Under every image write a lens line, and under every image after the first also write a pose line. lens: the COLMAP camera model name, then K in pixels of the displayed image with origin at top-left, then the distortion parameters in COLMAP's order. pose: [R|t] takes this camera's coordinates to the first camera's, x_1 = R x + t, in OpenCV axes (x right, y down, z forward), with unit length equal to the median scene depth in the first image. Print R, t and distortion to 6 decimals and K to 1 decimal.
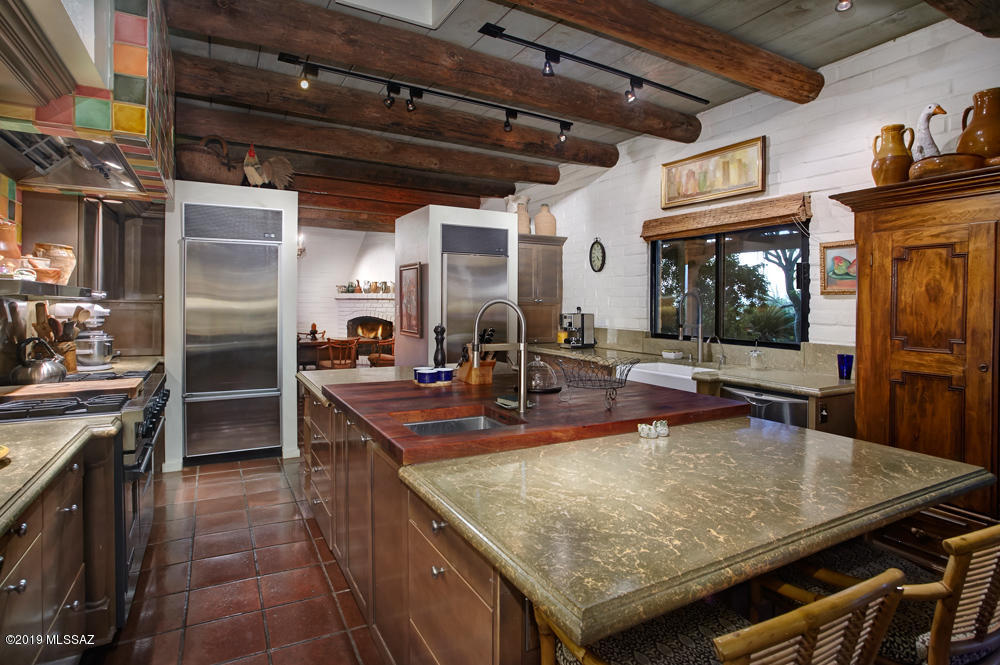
lens RADIAL K [[517.8, 0, 500.3], [0, 517.8, 308.9], [0, 0, 1]] dist [0.000648, 0.000090]
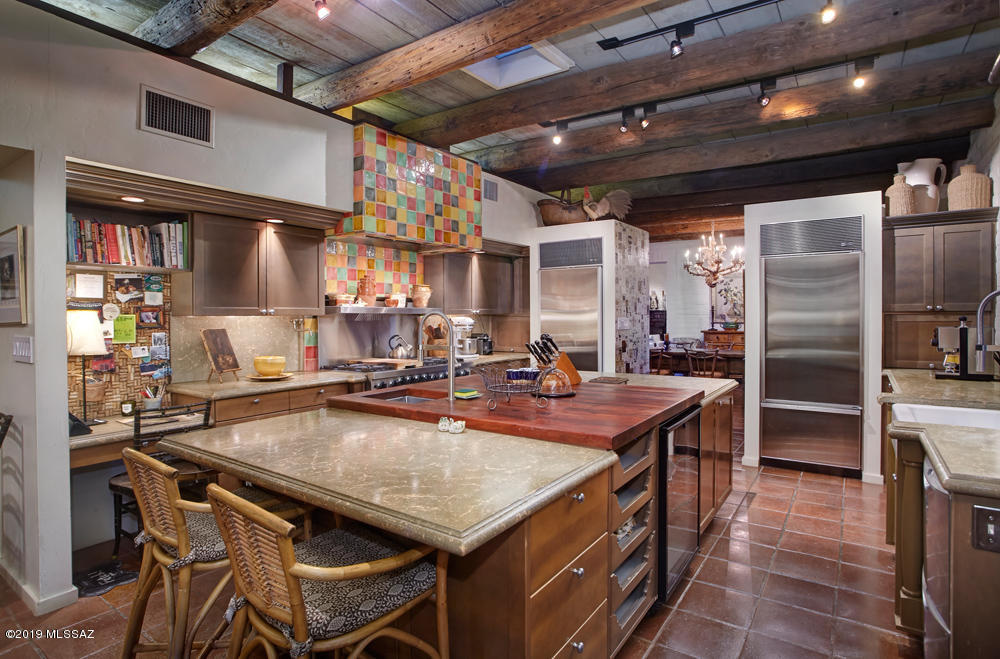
lens RADIAL K [[517.3, 0, 500.0], [0, 517.3, 329.5], [0, 0, 1]] dist [-0.105757, -0.000106]
pose [[0.443476, 0.016672, -0.896131, 0.457660], [-0.001286, 0.999838, 0.017964, 0.000432], [0.896285, -0.006814, 0.443426, 0.228477]]
